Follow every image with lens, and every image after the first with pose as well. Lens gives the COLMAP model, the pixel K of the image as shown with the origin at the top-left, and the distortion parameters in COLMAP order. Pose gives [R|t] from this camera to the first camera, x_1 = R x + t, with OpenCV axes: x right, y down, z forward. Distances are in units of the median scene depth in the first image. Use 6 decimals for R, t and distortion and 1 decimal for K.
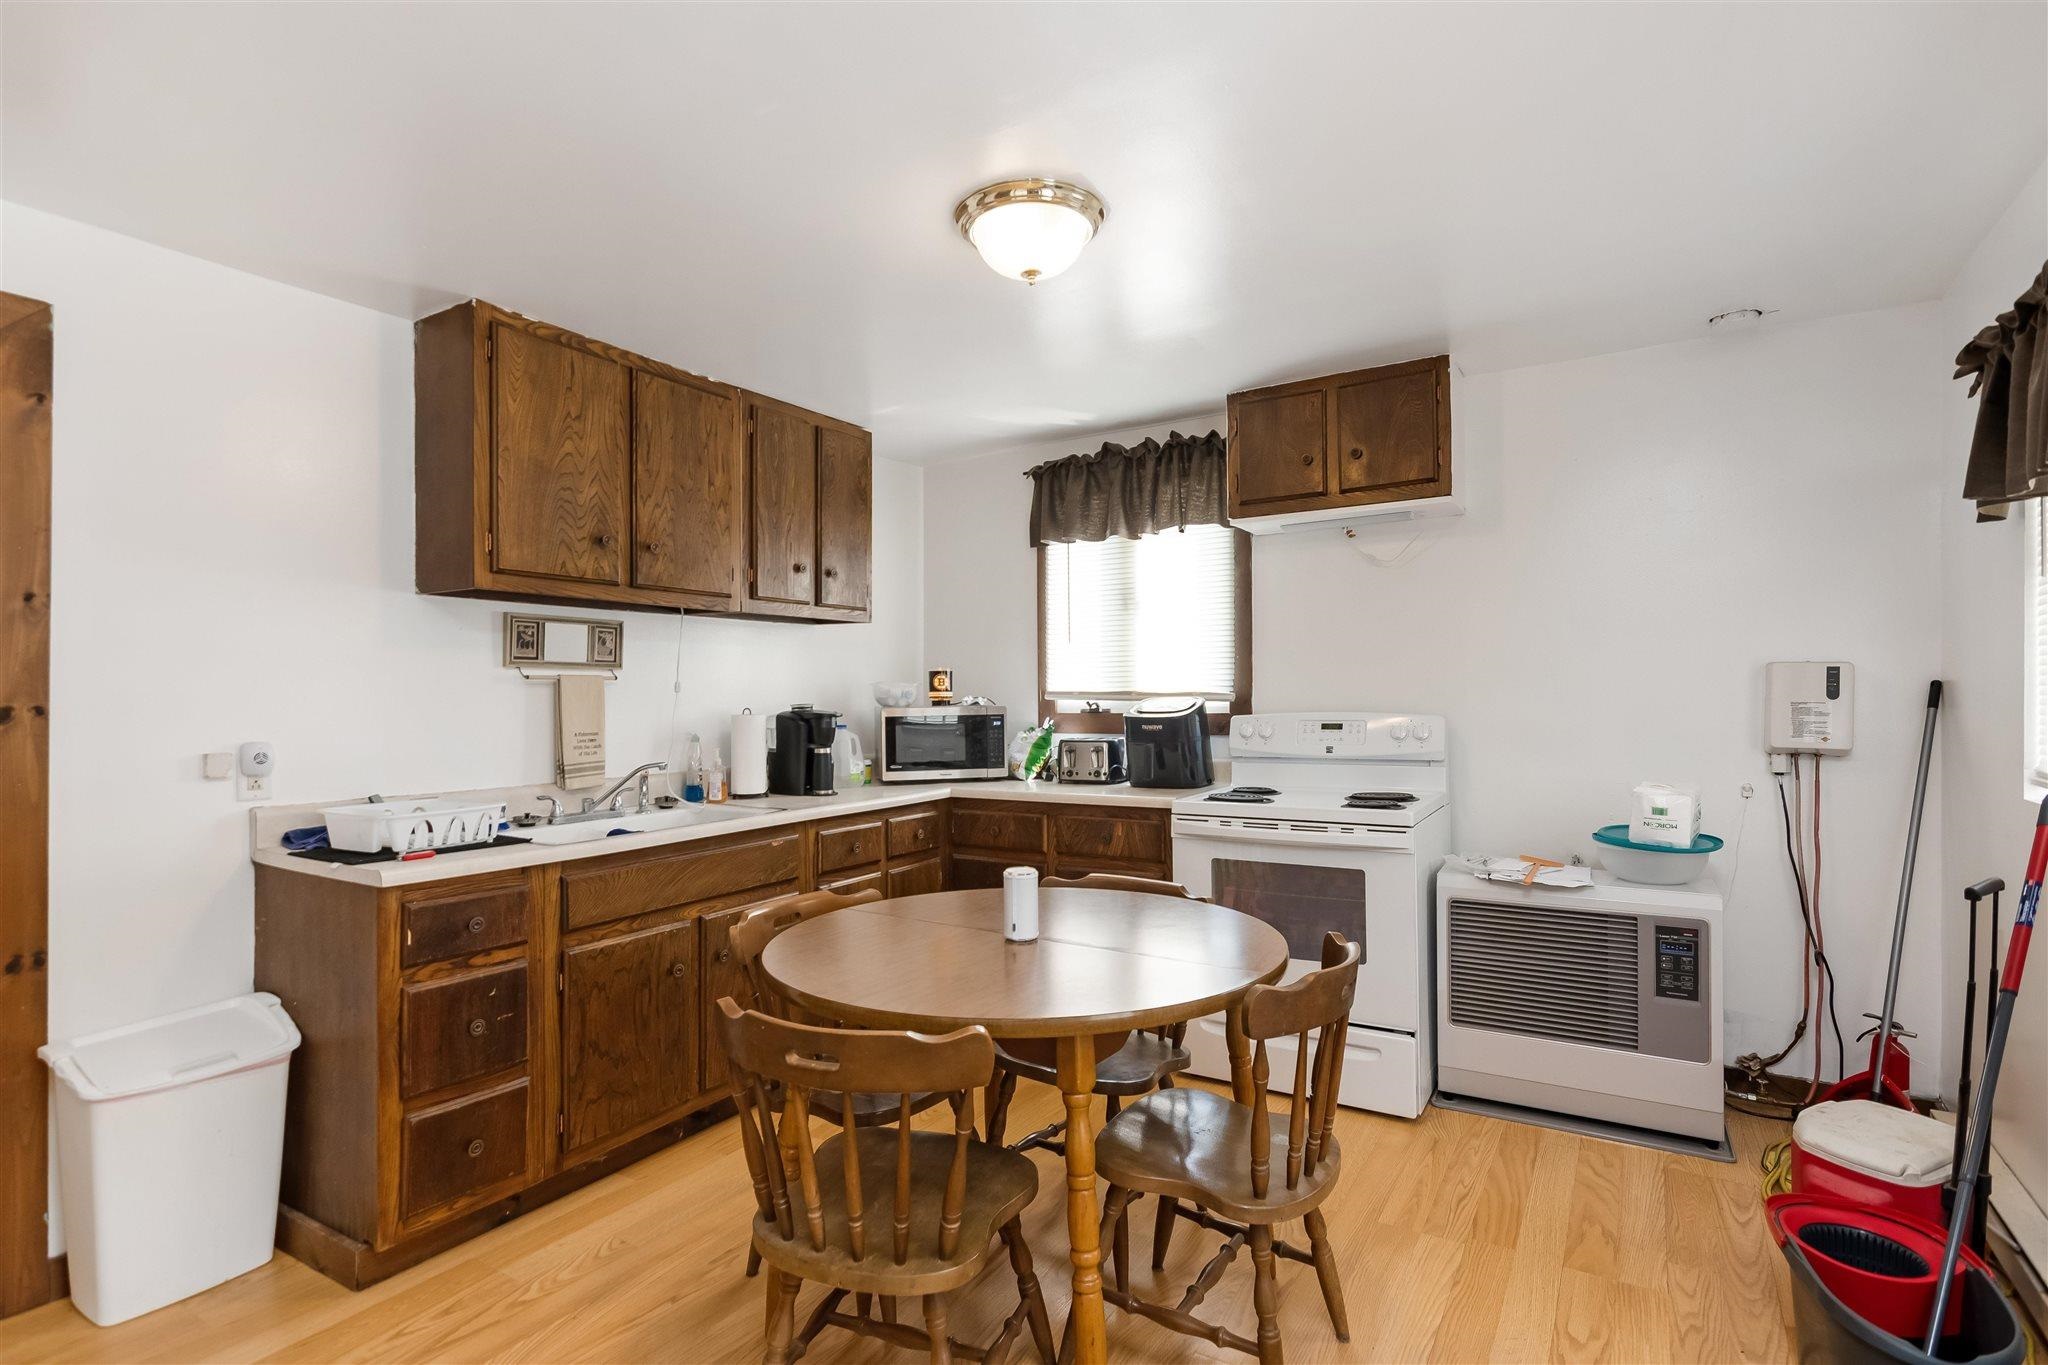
lens RADIAL K [[990.9, 0, 1036.1], [0, 990.9, 696.6], [0, 0, 1]] dist [-0.000261, -0.000384]
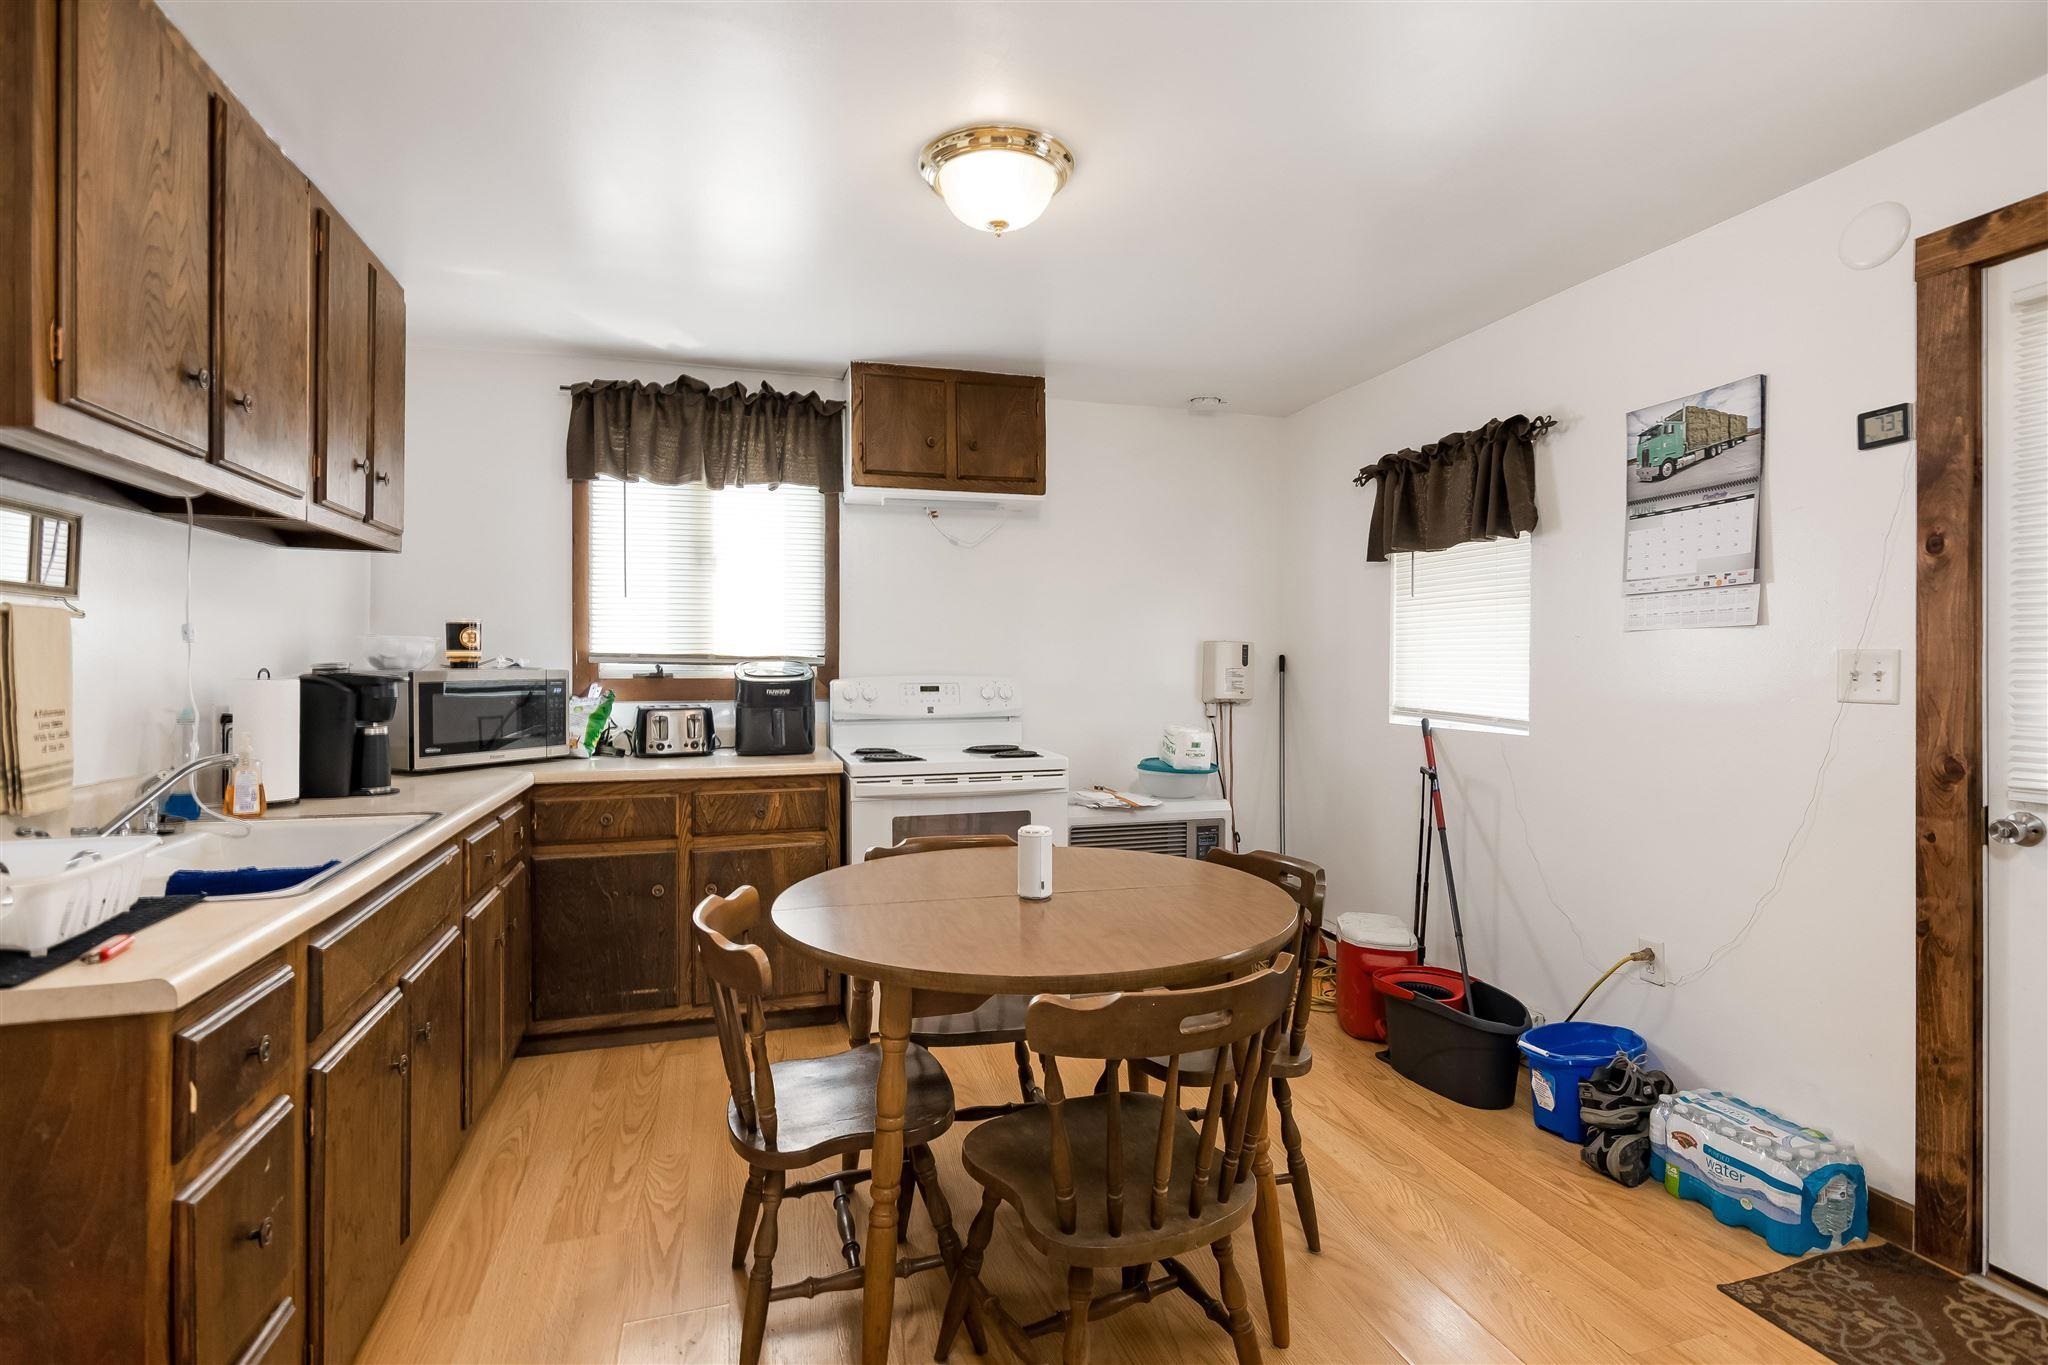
lens RADIAL K [[973.8, 0, 1024.0], [0, 973.8, 682.5], [0, 0, 1]] dist [-0.000504, -0.000819]
pose [[0.667750, -0.005098, 0.744368, -0.440941], [-0.006600, 0.999897, 0.012768, 0.008882], [-0.744356, -0.013439, 0.667648, 0.206290]]
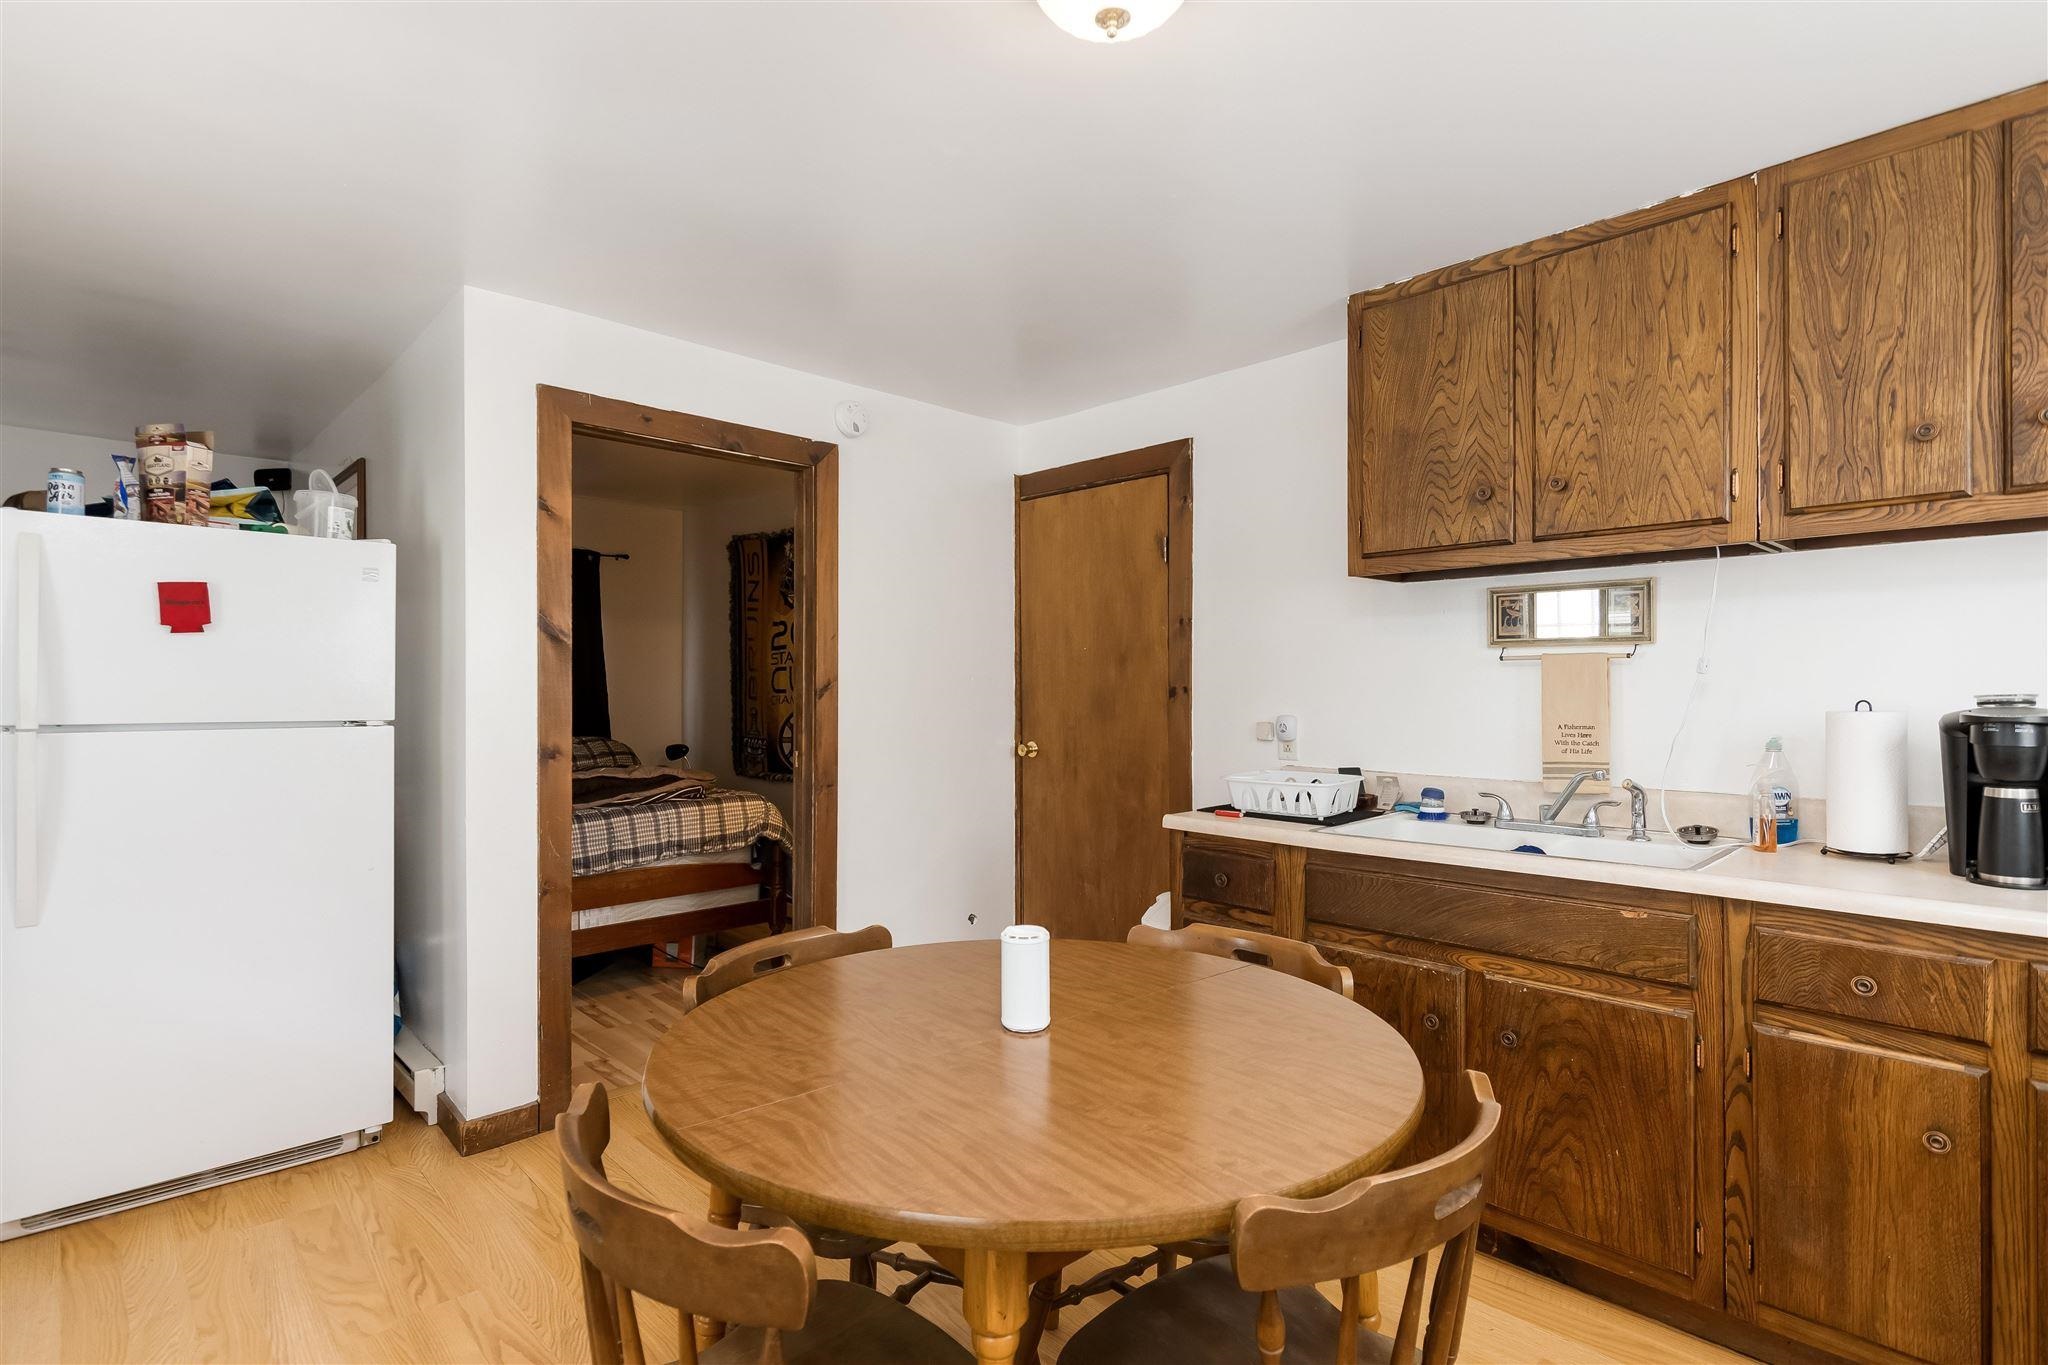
lens RADIAL K [[990.9, 0, 1036.1], [0, 990.9, 696.6], [0, 0, 1]] dist [-0.000261, -0.000384]
pose [[-0.243189, 0.018370, -0.969805, 0.384072], [0.003751, 0.999831, 0.017998, -0.002674], [0.969972, 0.000739, -0.243217, 0.686577]]
